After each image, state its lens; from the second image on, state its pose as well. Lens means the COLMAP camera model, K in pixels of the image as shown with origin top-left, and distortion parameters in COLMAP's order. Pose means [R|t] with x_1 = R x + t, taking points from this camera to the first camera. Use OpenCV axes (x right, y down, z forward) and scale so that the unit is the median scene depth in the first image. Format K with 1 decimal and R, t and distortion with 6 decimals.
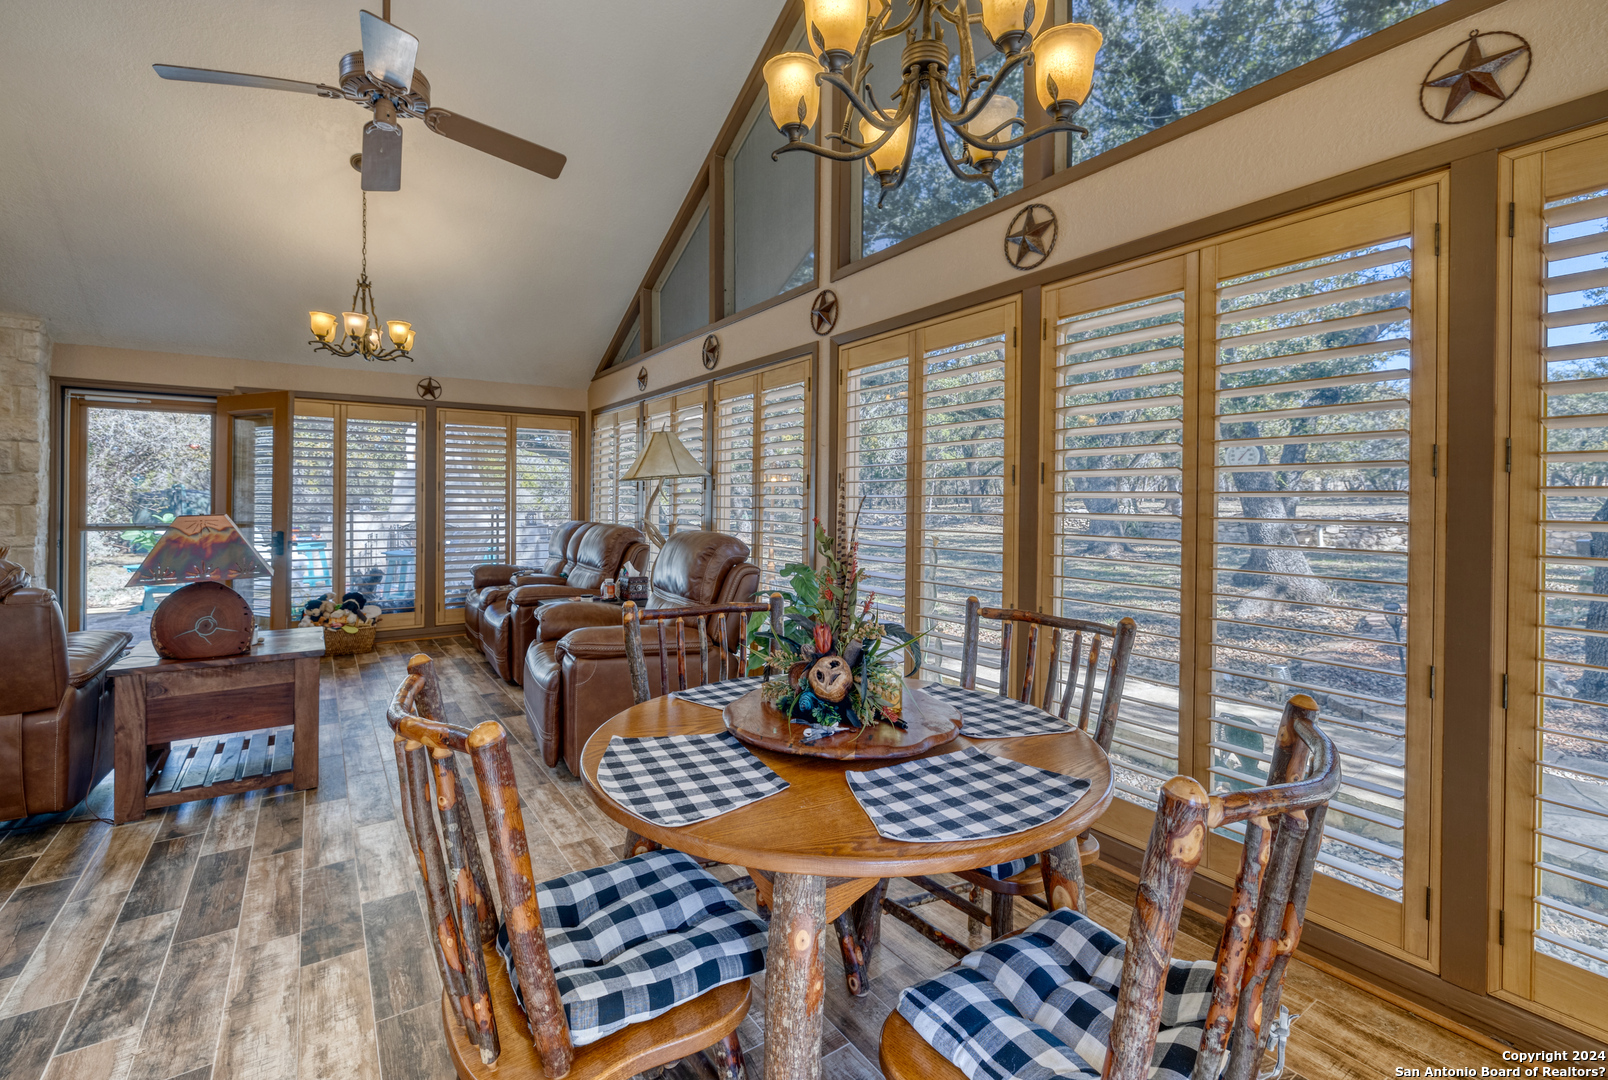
lens RADIAL K [[703.1, 0, 798.5], [0, 703.1, 507.0], [0, 0, 1]] dist [-0.001740, -0.000190]
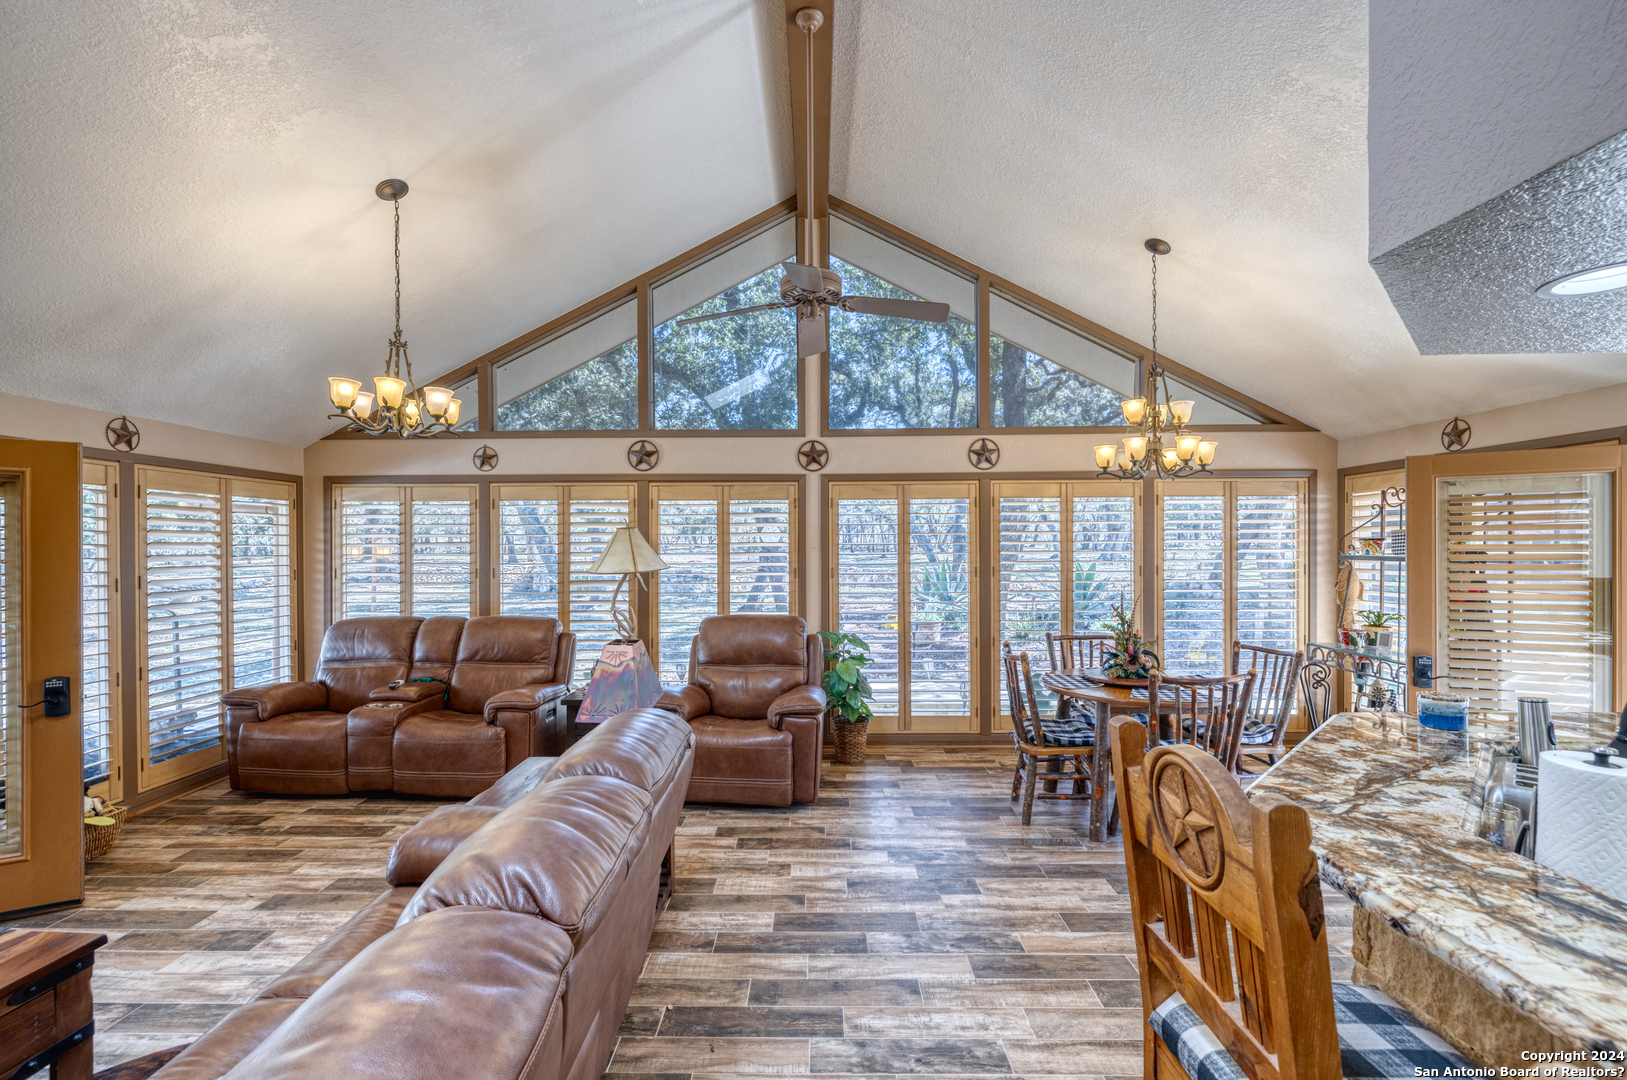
lens RADIAL K [[694.7, 0, 803.5], [0, 694.7, 553.2], [0, 0, 1]] dist [-0.001221, -0.000112]
pose [[0.589806, -0.011377, 0.807465, -1.103844], [0.016078, 0.999868, 0.002344, -0.079739], [-0.807385, 0.011600, 0.589911, 0.176678]]
